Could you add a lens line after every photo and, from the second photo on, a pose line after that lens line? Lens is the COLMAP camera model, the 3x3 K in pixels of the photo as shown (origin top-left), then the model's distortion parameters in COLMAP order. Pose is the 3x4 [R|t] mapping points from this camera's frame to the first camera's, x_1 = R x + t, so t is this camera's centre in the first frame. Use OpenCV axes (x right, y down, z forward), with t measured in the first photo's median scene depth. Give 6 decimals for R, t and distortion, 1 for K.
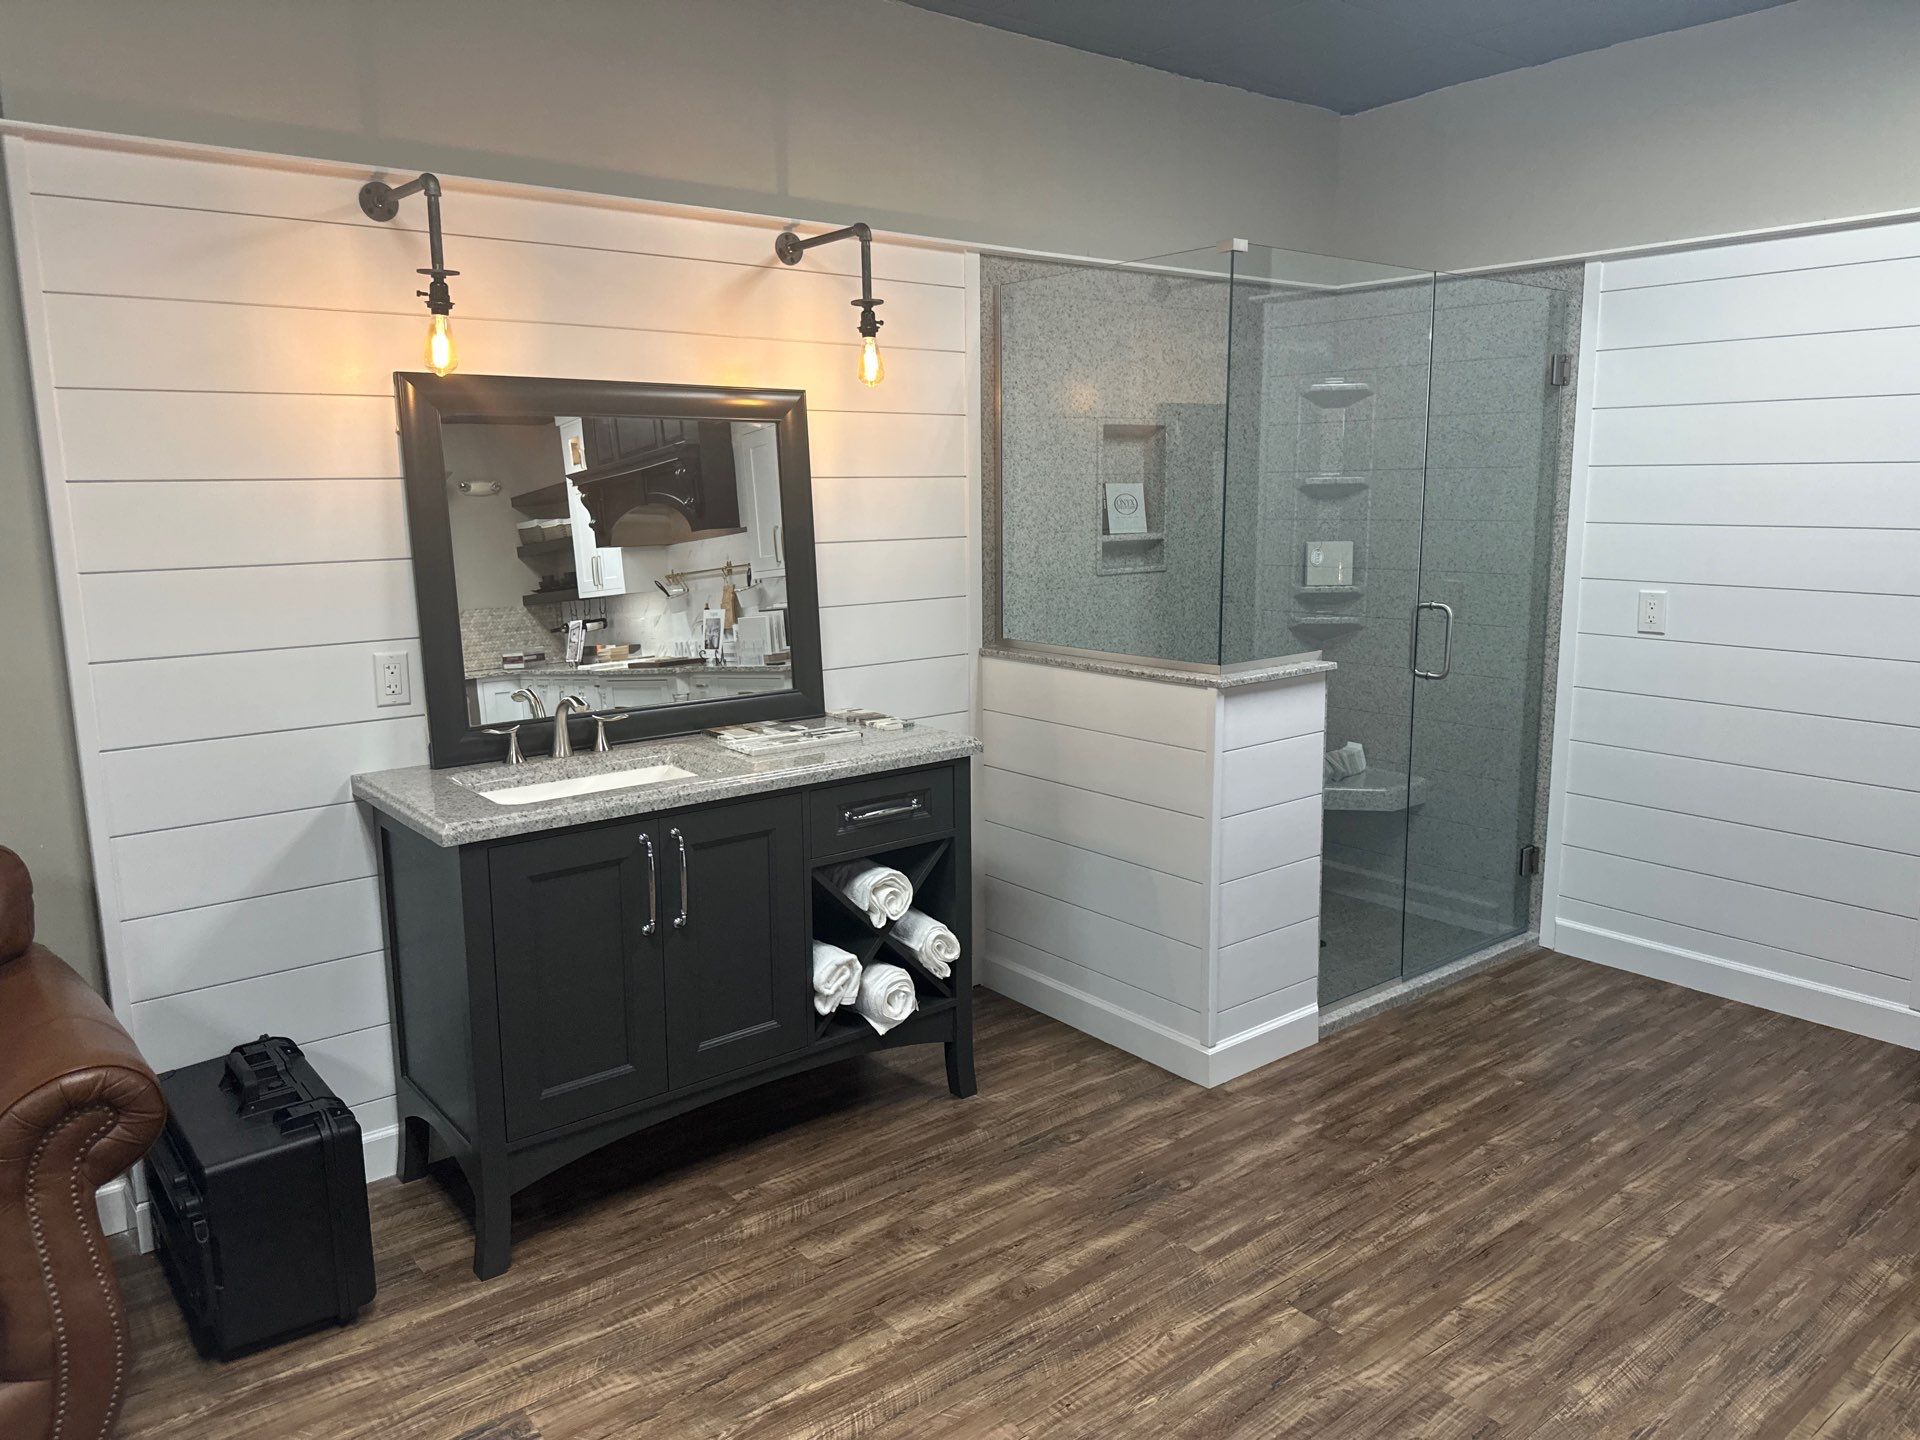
lens RADIAL K [[1347.4, 0, 962.4], [0, 1347.4, 722.4], [0, 0, 1]] dist [0.036628, -0.056553]
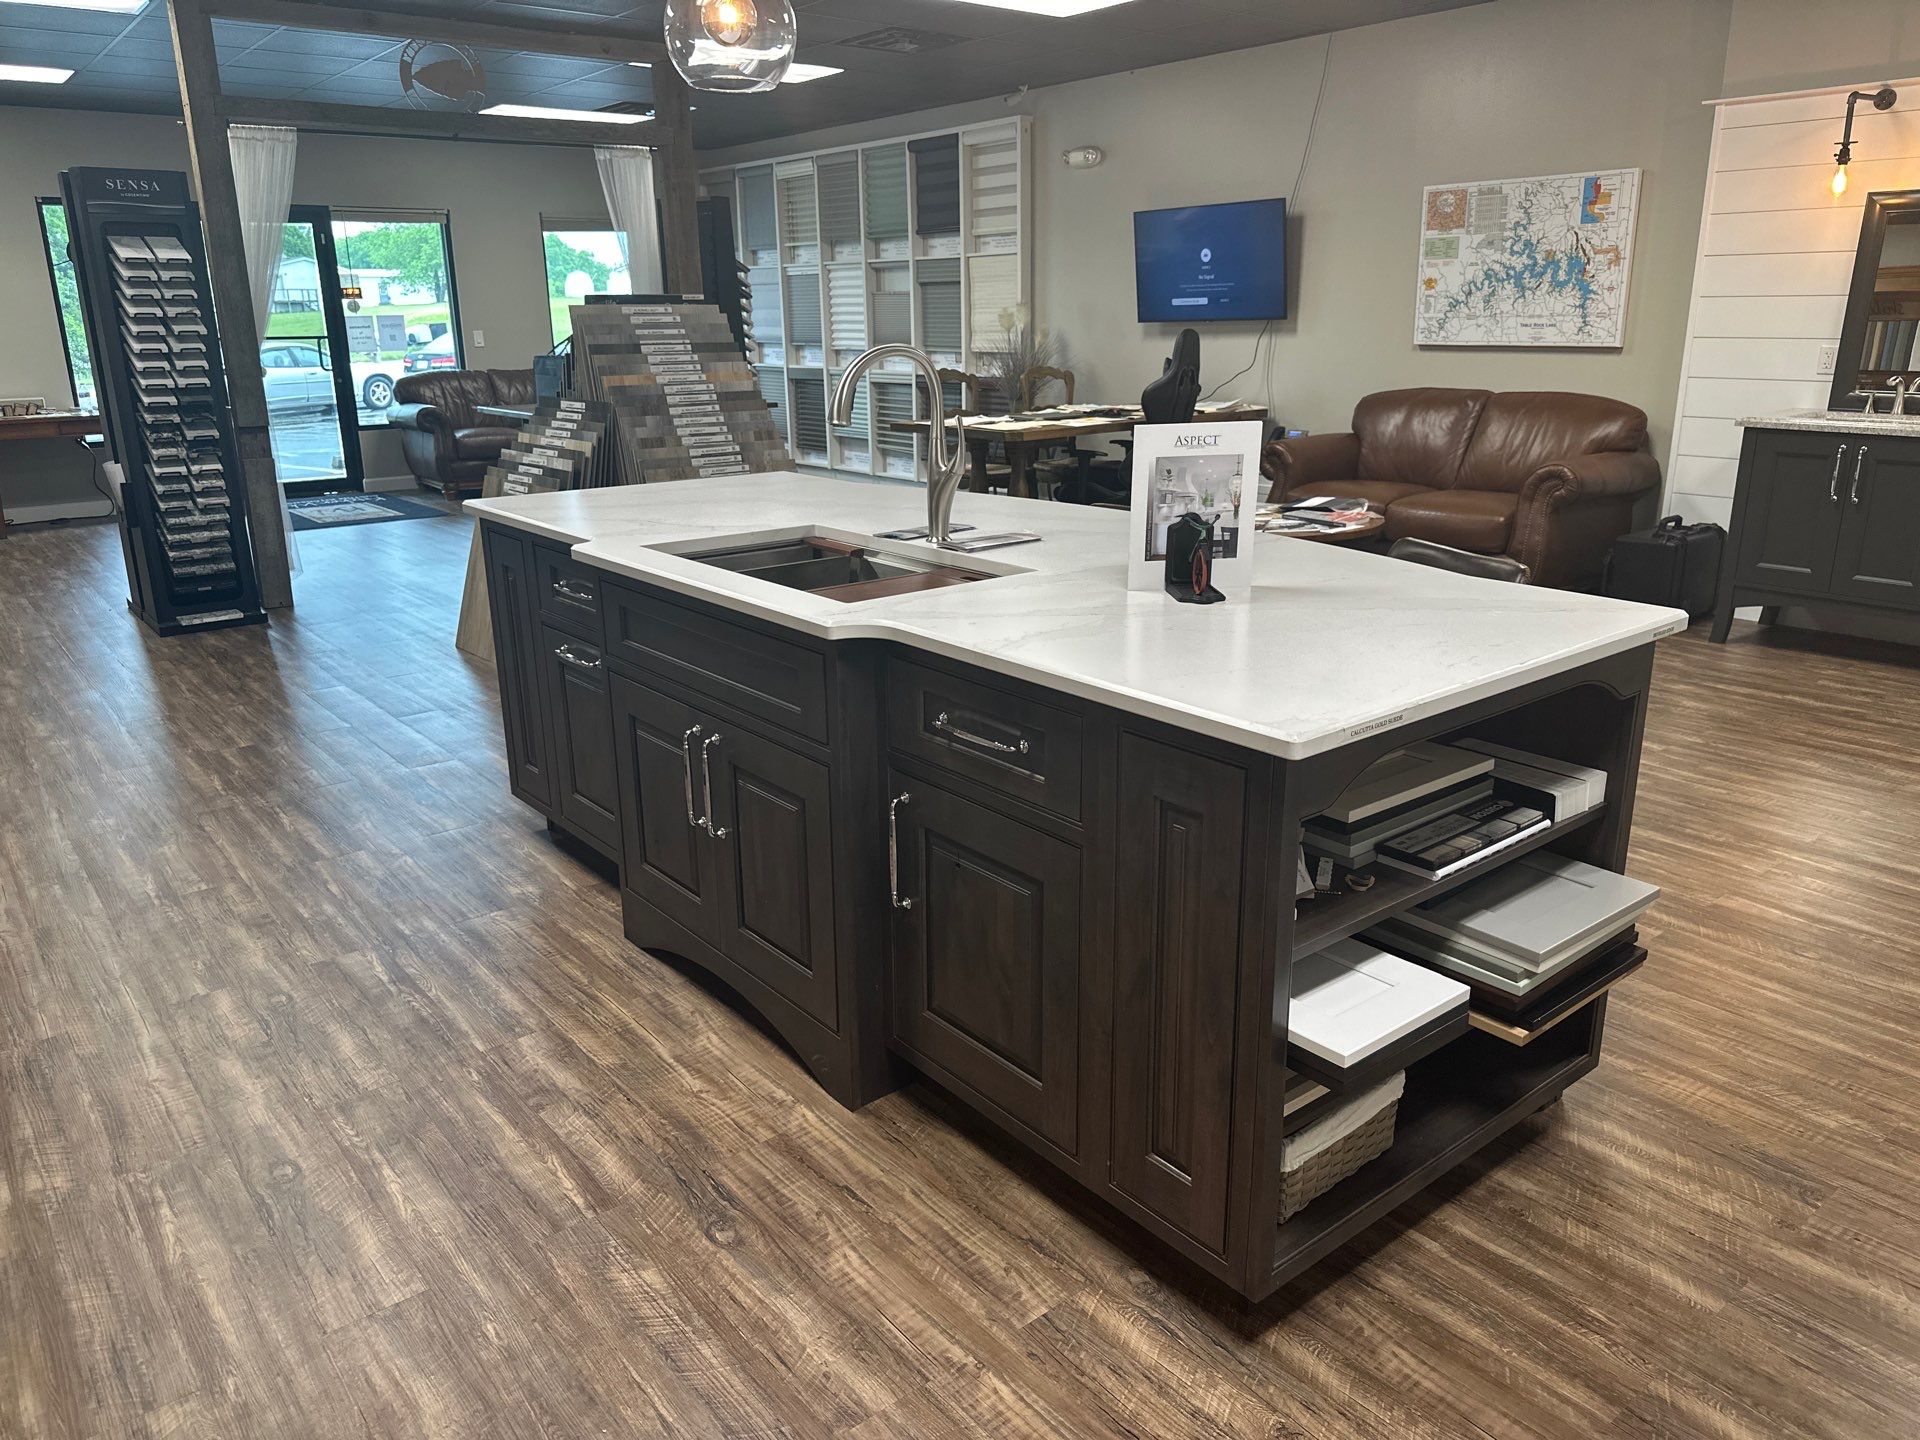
lens RADIAL K [[1369.5, 0, 957.7], [0, 1369.5, 710.1], [0, 0, 1]] dist [0.041139, -0.048196]
pose [[0.000949, 0.287288, -0.957844, 1.452921], [-0.169821, 0.943978, 0.282961, 0.083564], [0.985475, 0.162393, 0.049683, -0.208407]]
